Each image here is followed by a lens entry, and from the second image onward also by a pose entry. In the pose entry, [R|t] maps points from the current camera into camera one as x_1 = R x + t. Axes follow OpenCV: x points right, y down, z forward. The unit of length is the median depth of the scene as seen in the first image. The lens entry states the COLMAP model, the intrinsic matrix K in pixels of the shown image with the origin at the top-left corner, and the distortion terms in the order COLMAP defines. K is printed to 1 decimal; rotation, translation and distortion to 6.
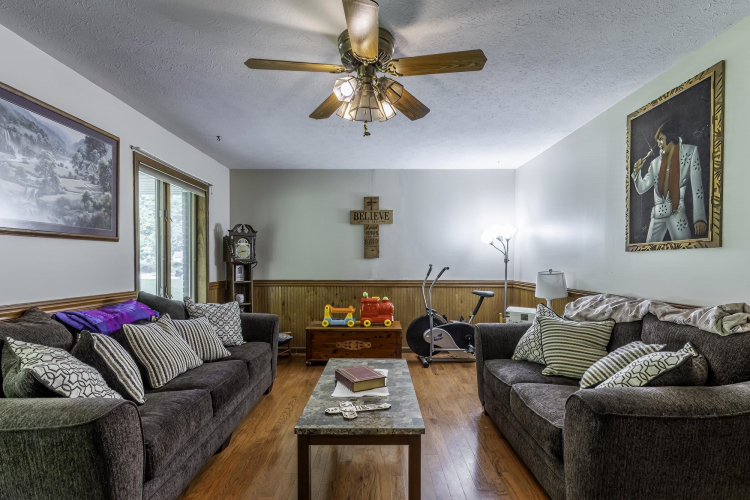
lens RADIAL K [[360.4, 0, 373.5], [0, 360.4, 249.0], [0, 0, 1]] dist [-0.003351, 0.001747]
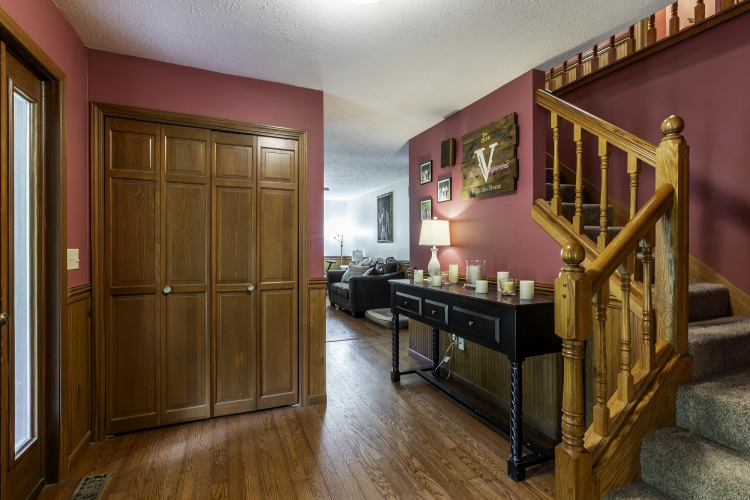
lens RADIAL K [[360.4, 0, 373.5], [0, 360.4, 249.0], [0, 0, 1]] dist [-0.003351, 0.001747]
pose [[0.918049, -0.005131, 0.396435, -0.389898], [-0.010318, 0.999268, 0.036827, -0.038663], [-0.396334, -0.037899, 0.917324, -1.327744]]
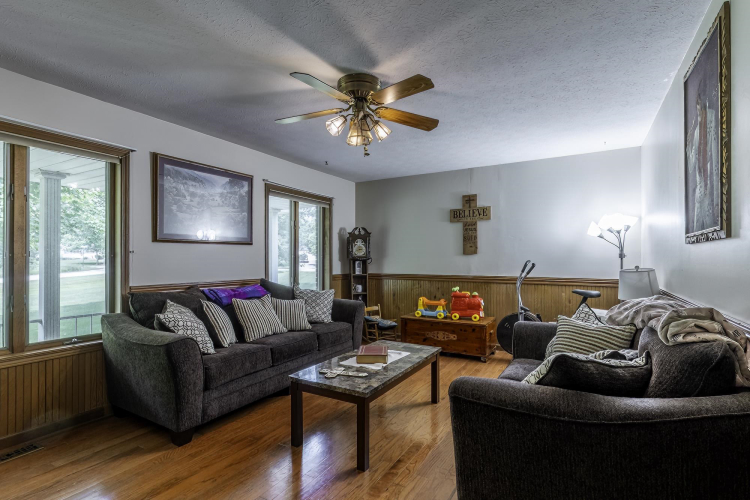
lens RADIAL K [[360.4, 0, 373.5], [0, 360.4, 249.0], [0, 0, 1]] dist [-0.003351, 0.001747]
pose [[0.865824, -0.017167, -0.500053, 0.382115], [0.022561, 0.999734, 0.004741, -0.001499], [0.499839, -0.015387, 0.865982, -0.033703]]
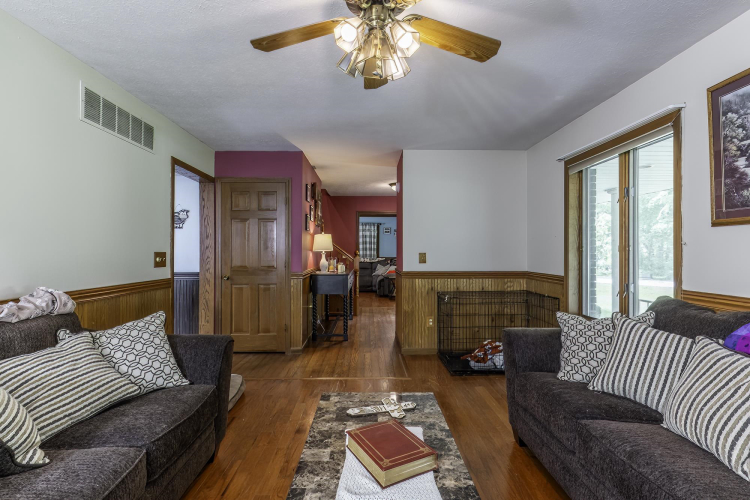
lens RADIAL K [[360.4, 0, 373.5], [0, 360.4, 249.0], [0, 0, 1]] dist [-0.003351, 0.001747]
pose [[-0.999665, -0.005266, -0.025327, 0.004157], [-0.004308, 0.999279, -0.037732, 0.033652], [0.025508, -0.037610, -0.998967, 1.055524]]
